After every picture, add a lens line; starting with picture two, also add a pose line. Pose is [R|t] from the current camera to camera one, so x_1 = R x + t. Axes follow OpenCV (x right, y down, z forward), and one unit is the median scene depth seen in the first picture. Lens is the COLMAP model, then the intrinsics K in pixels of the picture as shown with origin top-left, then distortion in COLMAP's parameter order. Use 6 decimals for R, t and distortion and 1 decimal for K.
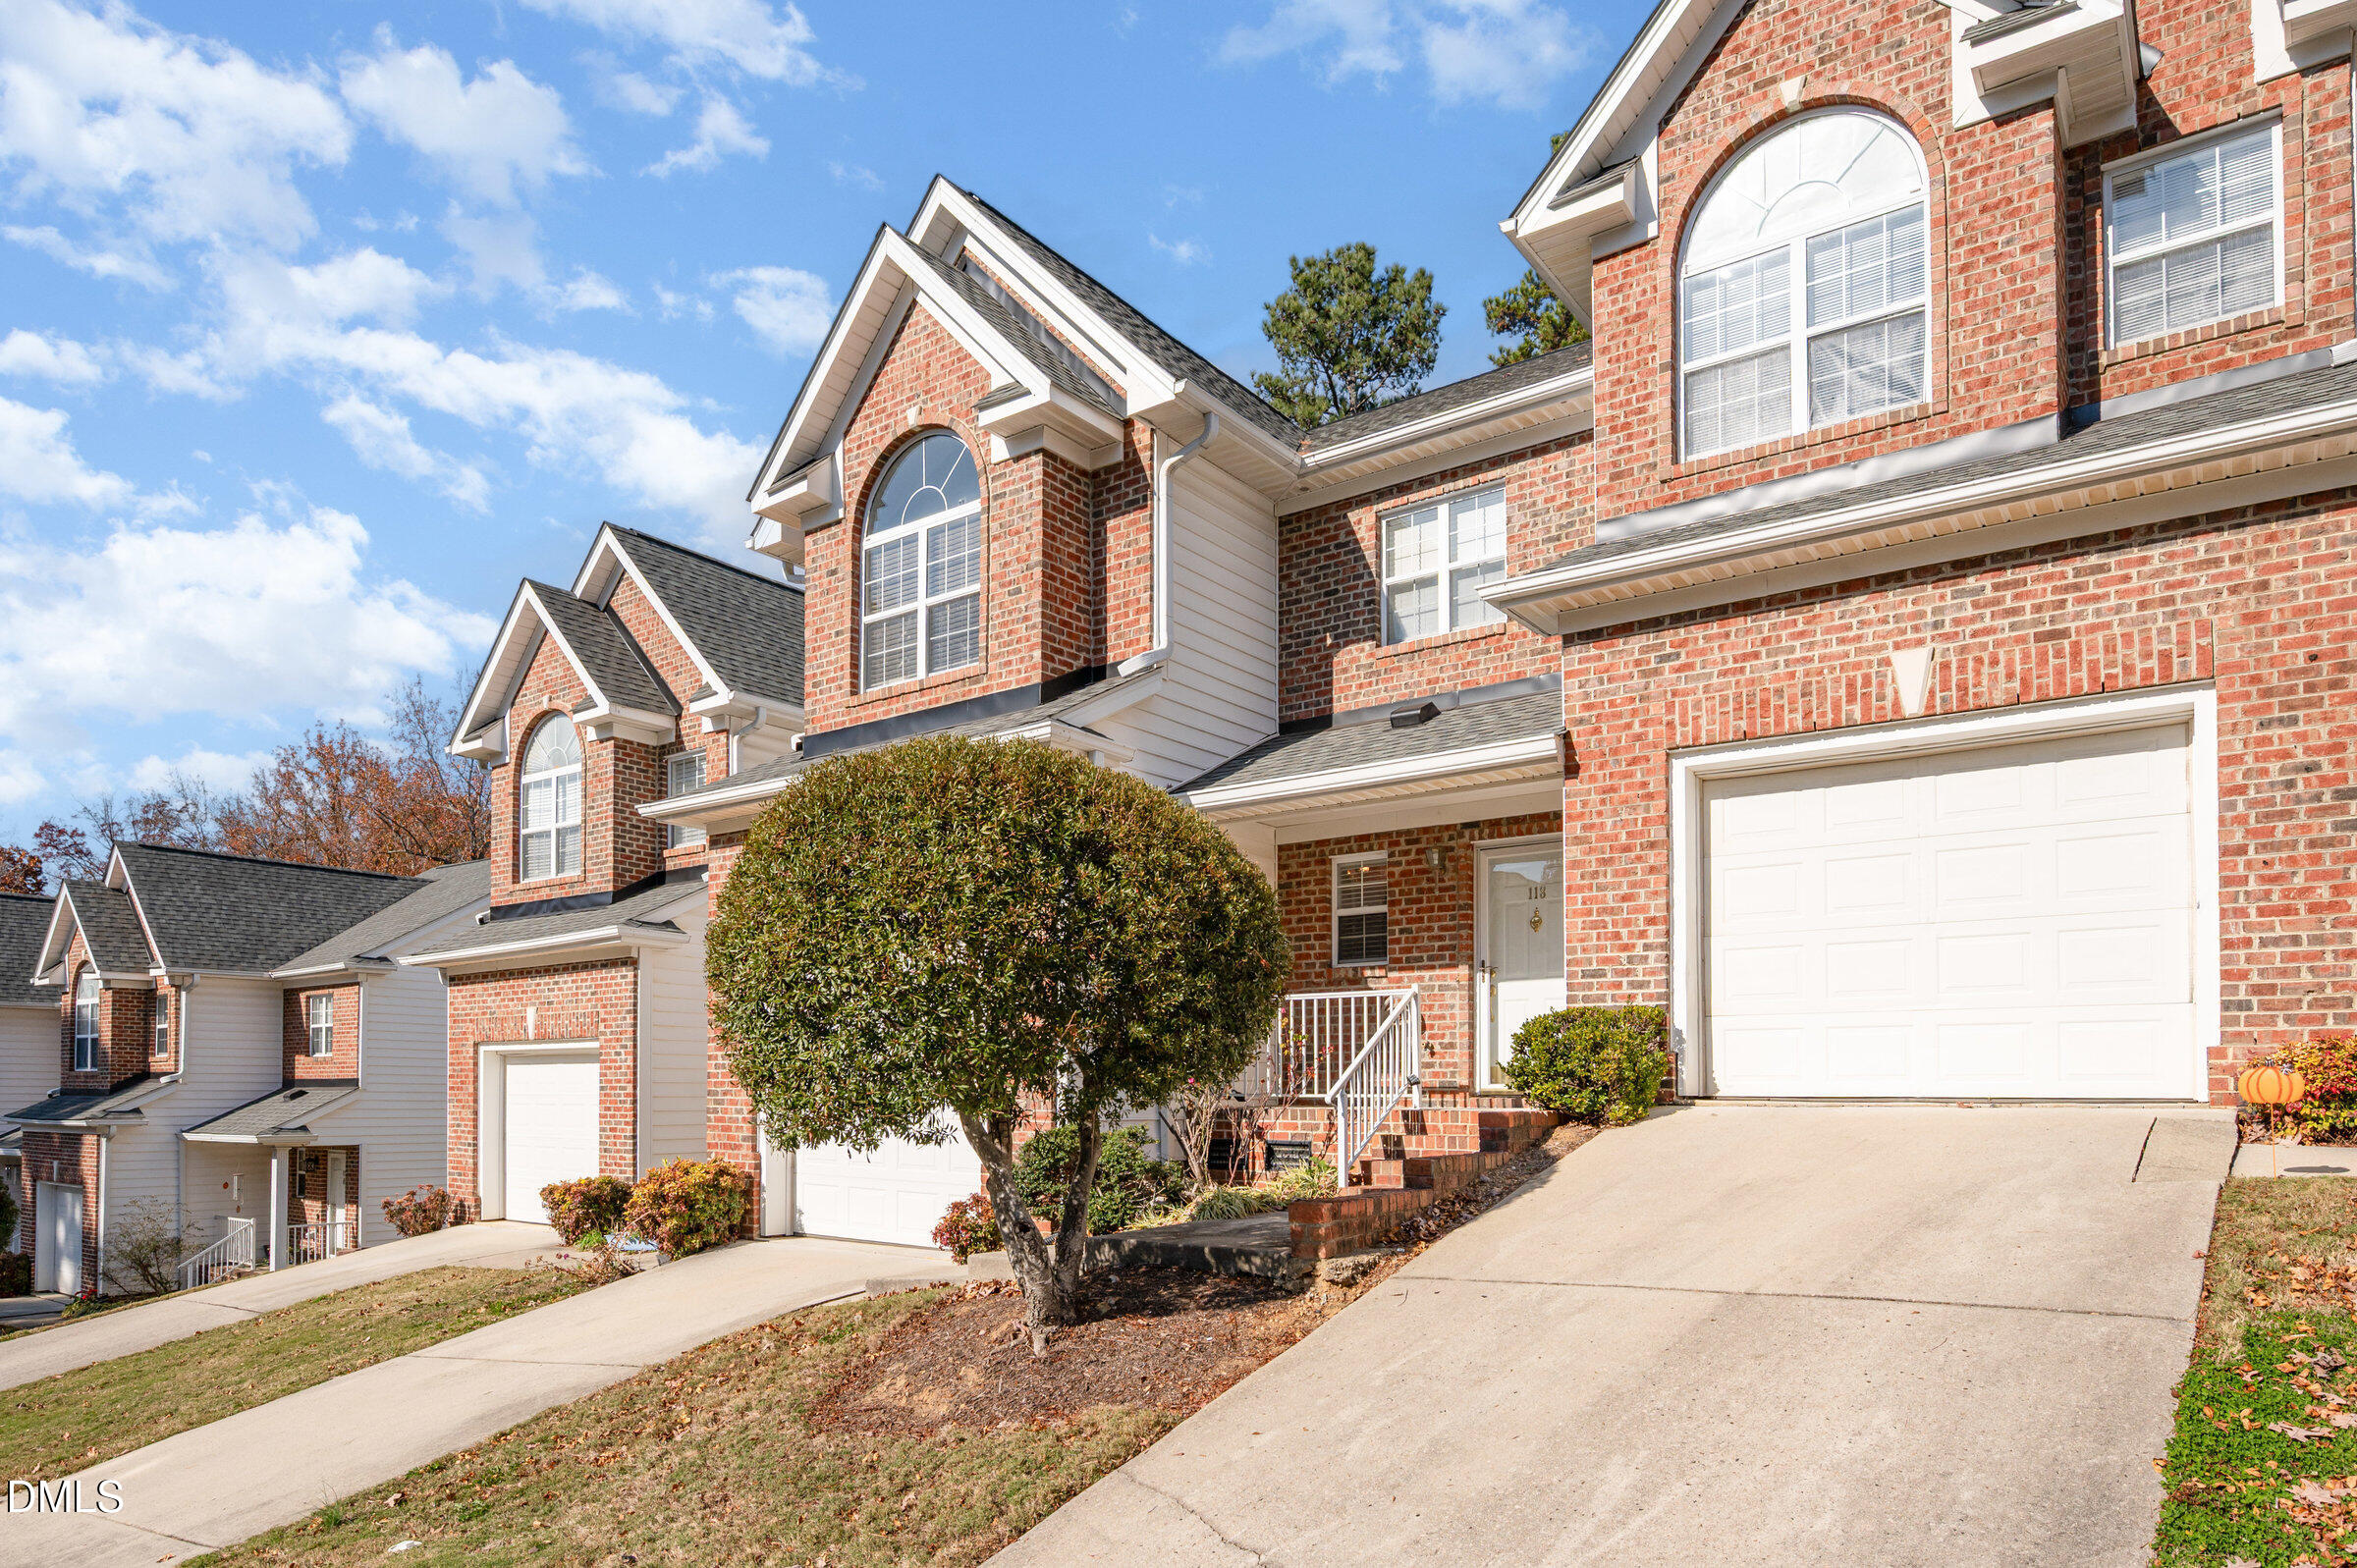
lens RADIAL K [[1453.8, 0, 1178.5], [0, 1453.8, 784.0], [0, 0, 1]] dist [-0.003643, -0.000392]
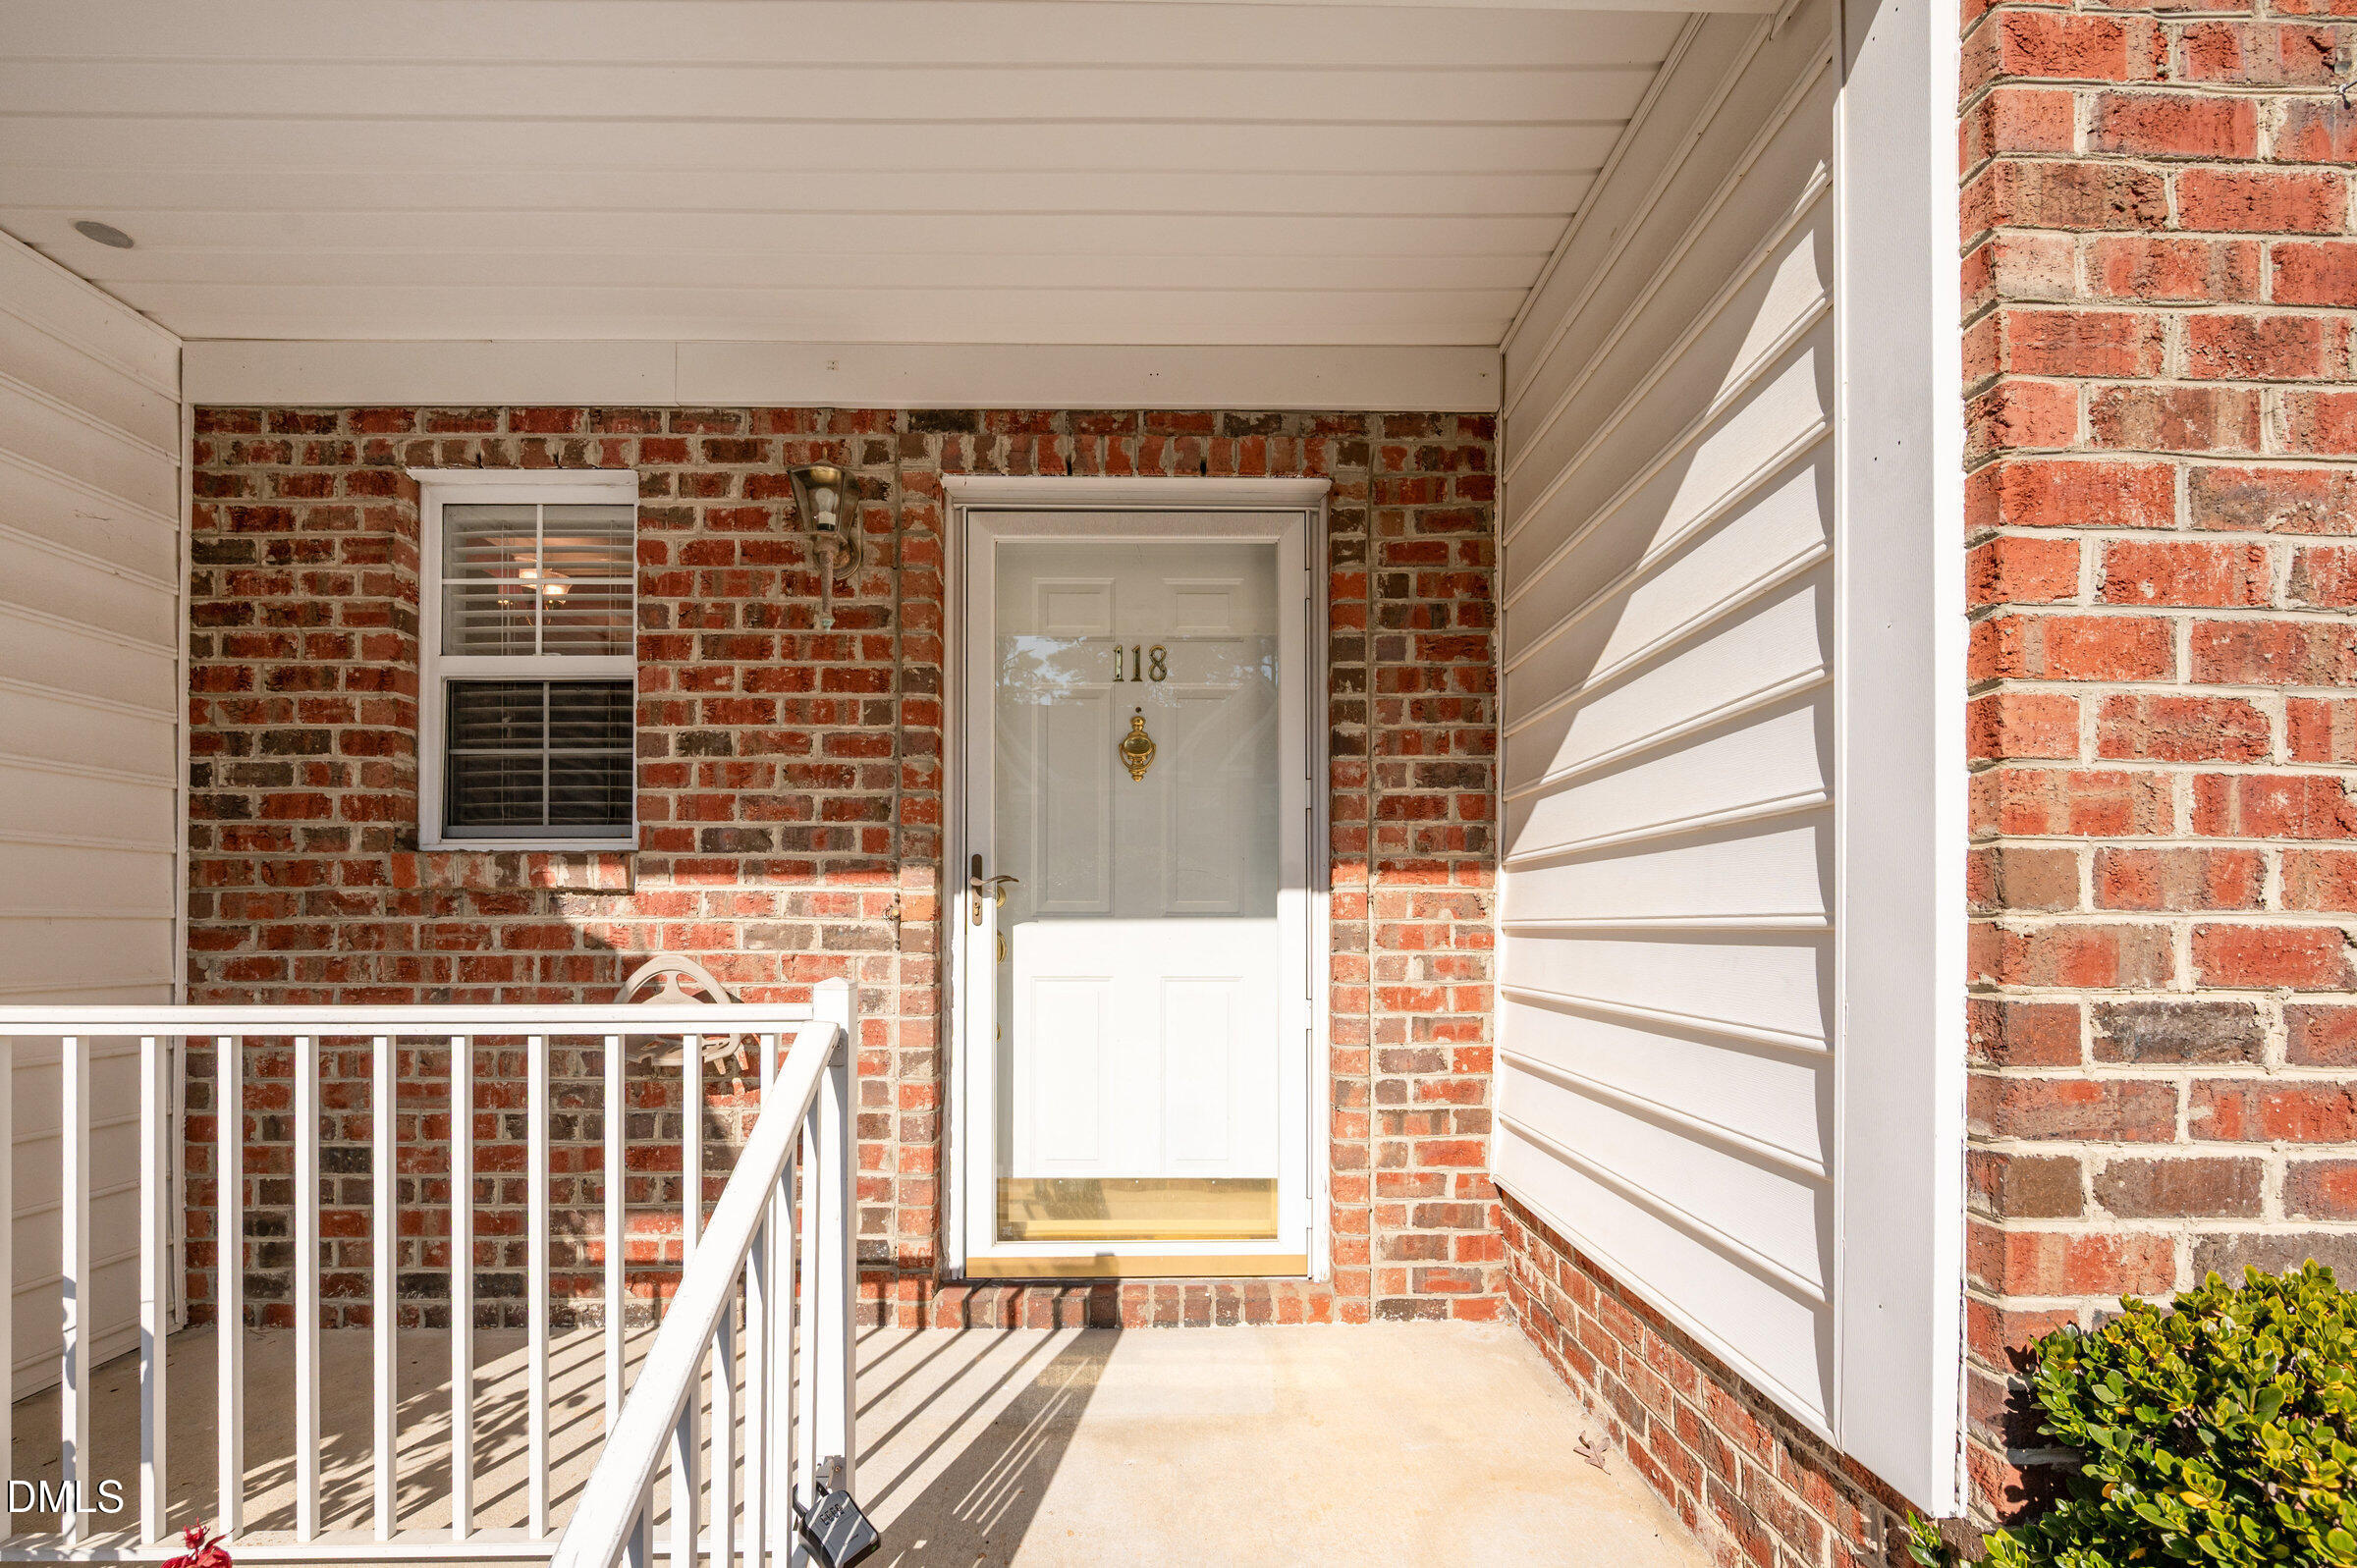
lens RADIAL K [[1002.1, 0, 1178.7], [0, 1002.1, 935.2], [0, 0, 1]] dist [-0.002506, -0.000251]
pose [[0.779016, -0.022616, 0.626596, 0.101766], [-0.129447, 0.972019, 0.196018, 0.086364], [-0.613496, -0.233812, 0.754291, 0.773939]]
